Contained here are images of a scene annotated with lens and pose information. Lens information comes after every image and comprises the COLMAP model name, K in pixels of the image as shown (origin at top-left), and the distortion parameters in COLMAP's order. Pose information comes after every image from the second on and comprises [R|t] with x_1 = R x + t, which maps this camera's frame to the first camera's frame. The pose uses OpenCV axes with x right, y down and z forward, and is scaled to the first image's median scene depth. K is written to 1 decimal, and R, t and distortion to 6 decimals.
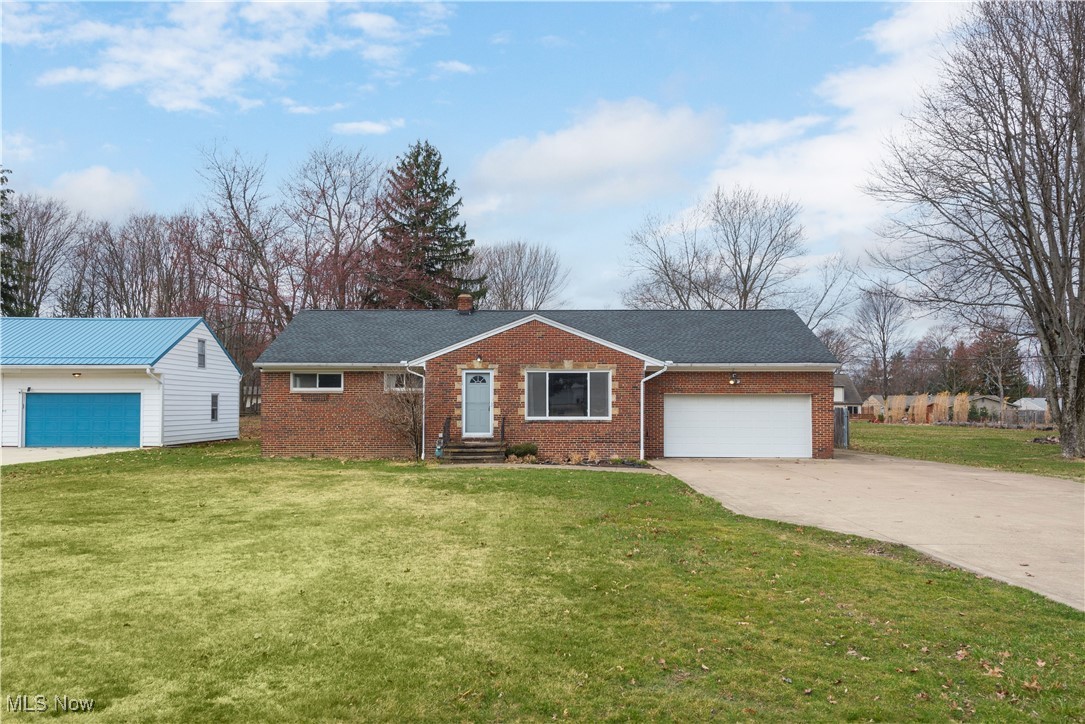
lens RADIAL K [[943.3, 0, 542.5], [0, 943.3, 362.0], [0, 0, 1]] dist [0.011260, 0.004009]
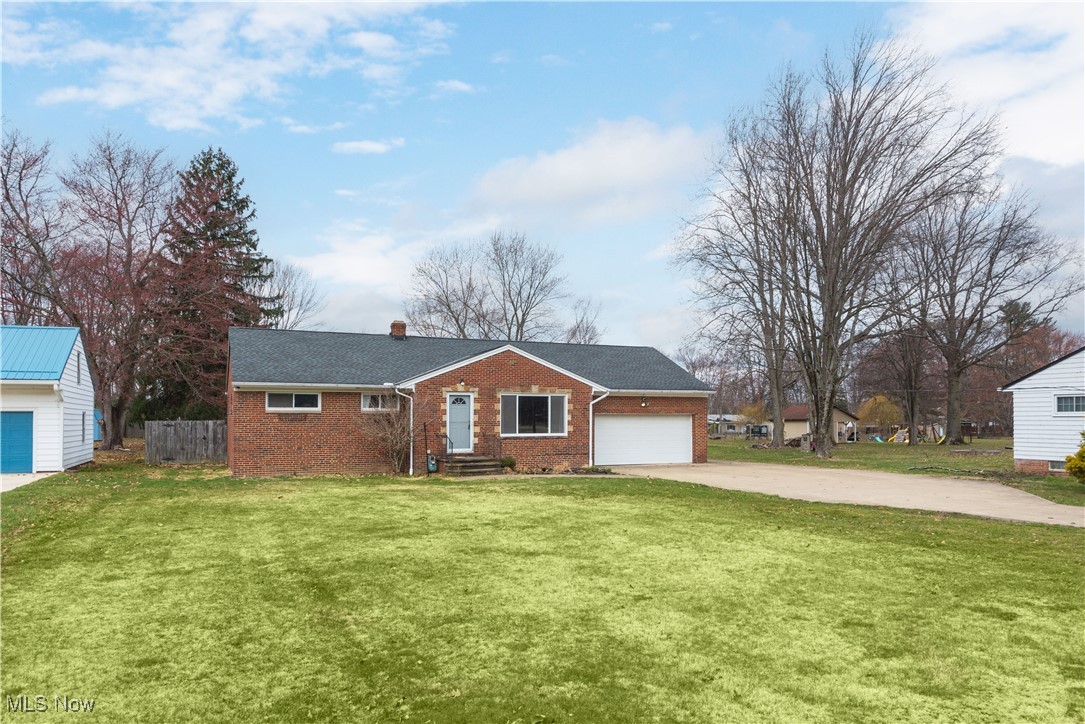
lens RADIAL K [[943.3, 0, 542.5], [0, 943.3, 362.0], [0, 0, 1]] dist [0.011260, 0.004009]
pose [[0.839124, 0.028948, 0.543169, -0.597440], [-0.023692, 0.999580, -0.016672, -0.011447], [-0.543423, 0.001121, 0.839458, 0.008790]]
